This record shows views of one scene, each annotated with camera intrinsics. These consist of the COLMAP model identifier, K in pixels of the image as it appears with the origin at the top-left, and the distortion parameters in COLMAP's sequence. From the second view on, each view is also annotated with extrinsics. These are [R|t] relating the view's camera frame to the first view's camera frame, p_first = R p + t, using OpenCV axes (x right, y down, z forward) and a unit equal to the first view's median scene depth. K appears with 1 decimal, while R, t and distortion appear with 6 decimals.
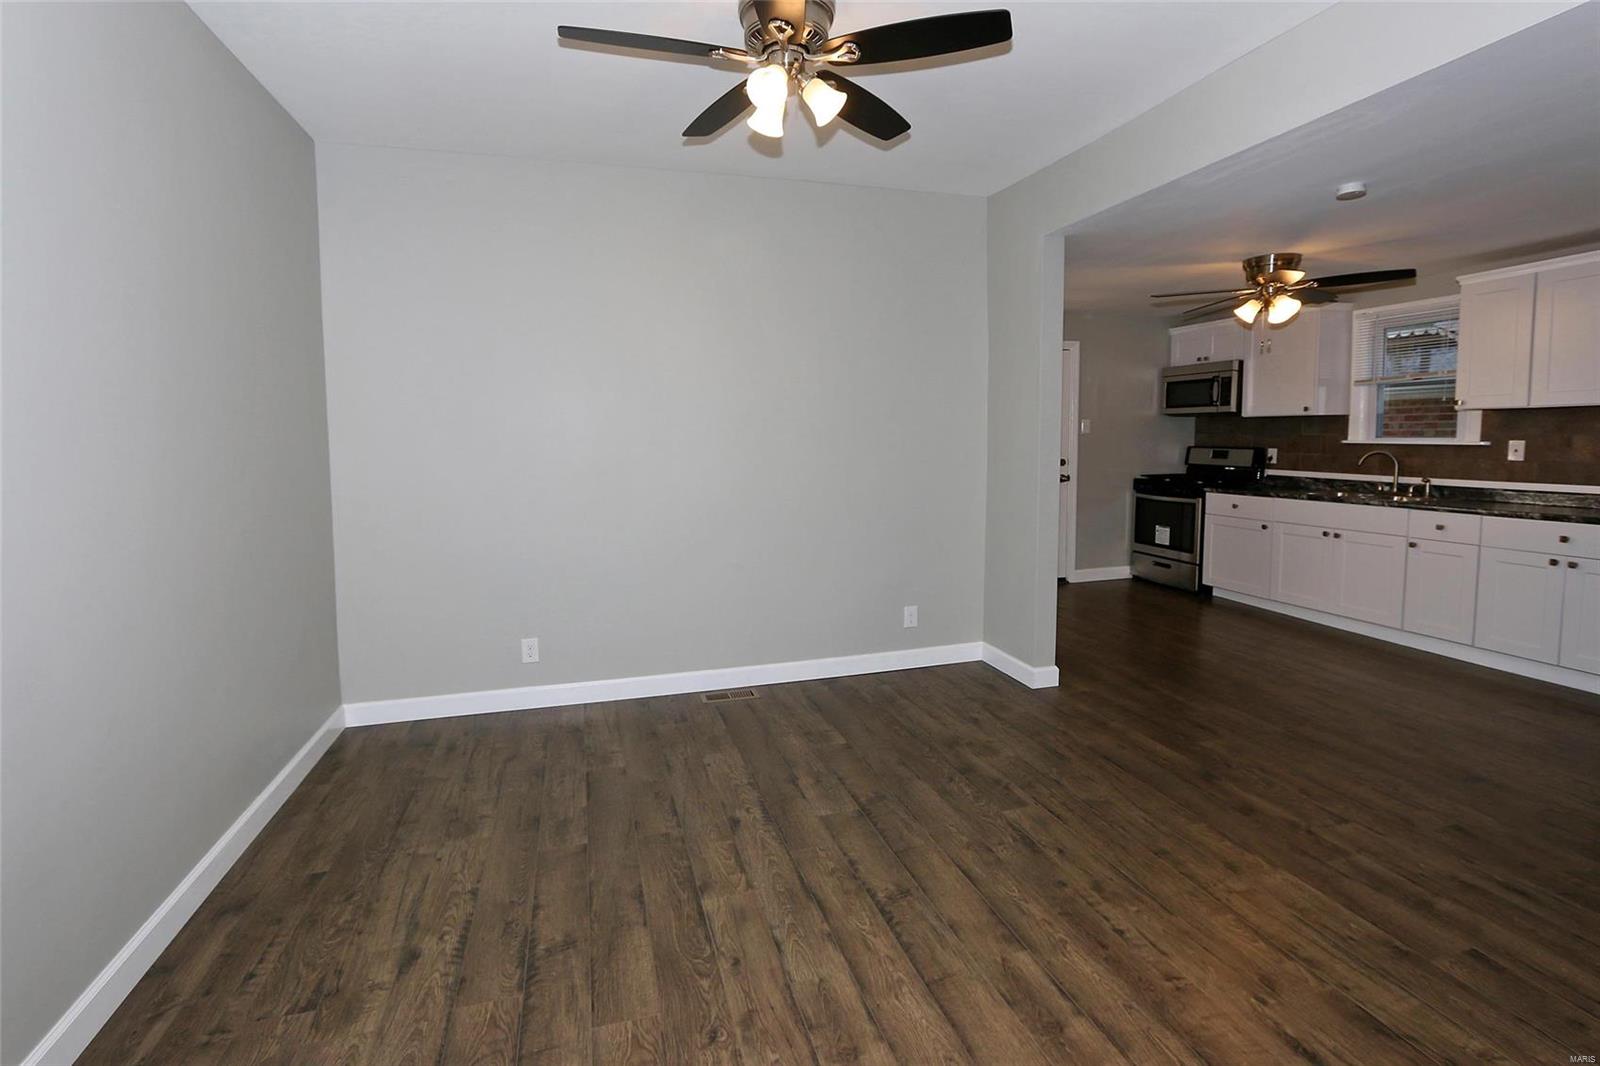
lens RADIAL K [[776.9, 0, 797.4], [0, 776.9, 559.5], [0, 0, 1]] dist [-0.016024, 0.001003]
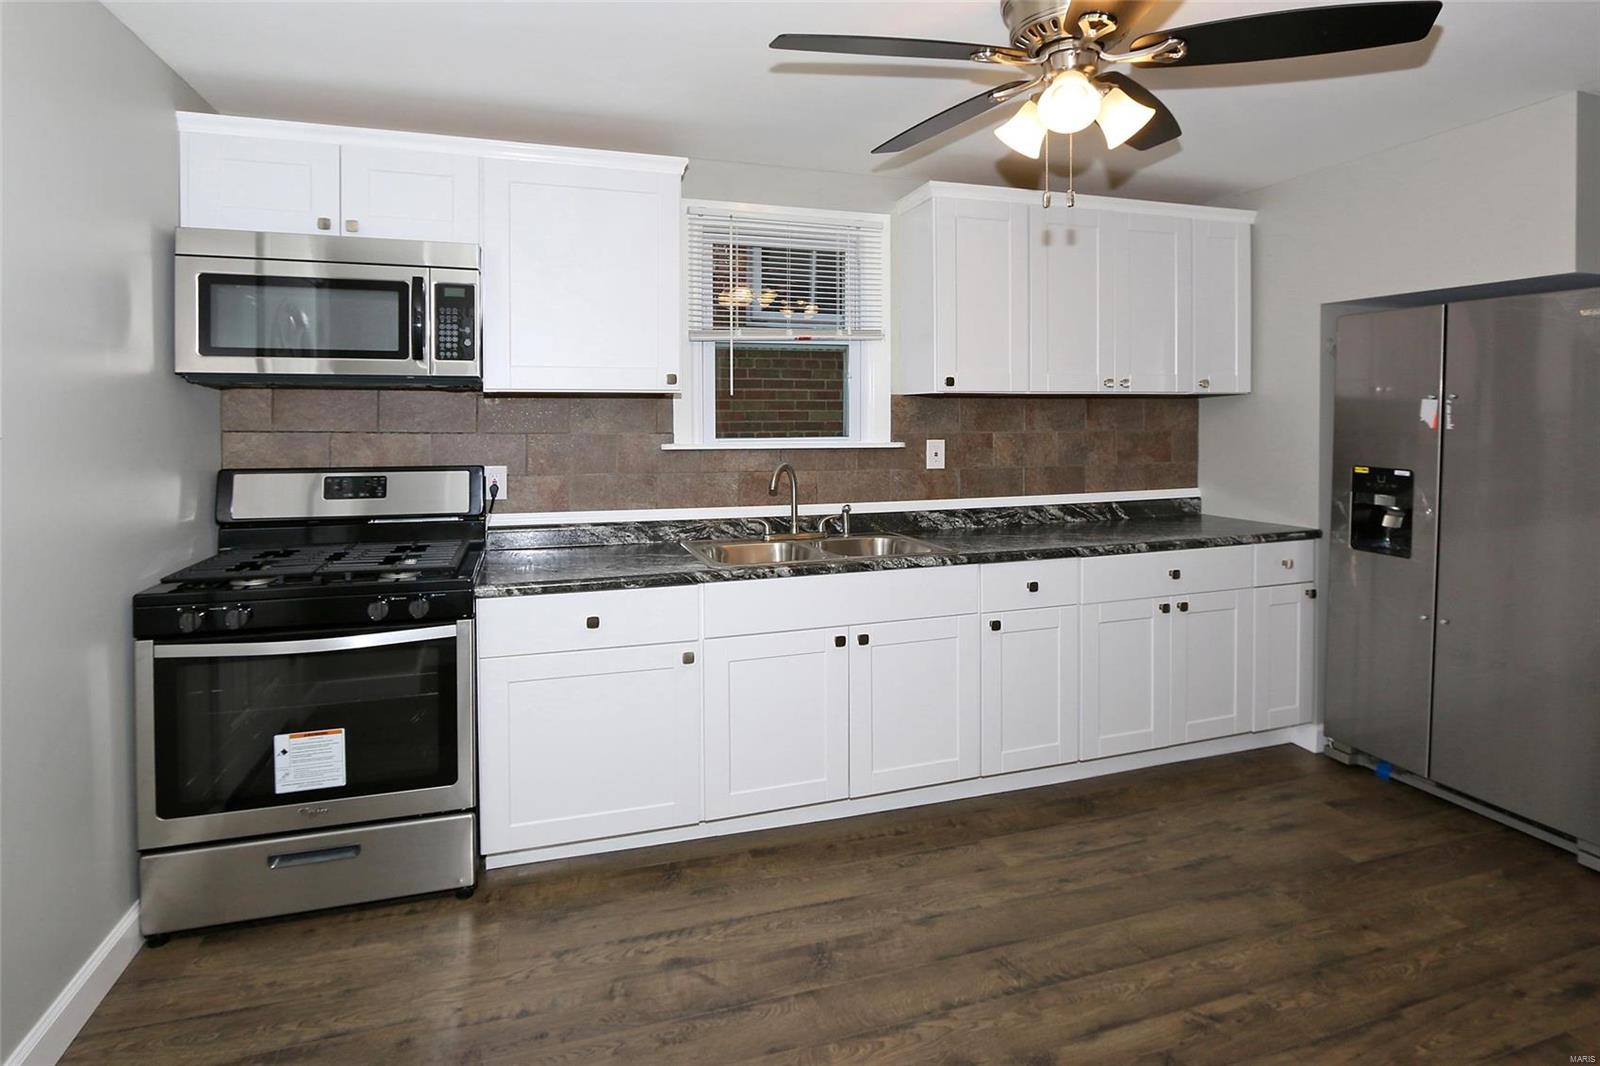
lens RADIAL K [[811.6, 0, 837.0], [0, 811.6, 436.4], [0, 0, 1]] dist [-0.015935, 0.002347]
pose [[-0.029674, -0.011104, 0.999498, 0.160740], [0.160563, 0.986900, 0.015731, -0.142321], [-0.986579, 0.160949, -0.027502, 0.855019]]
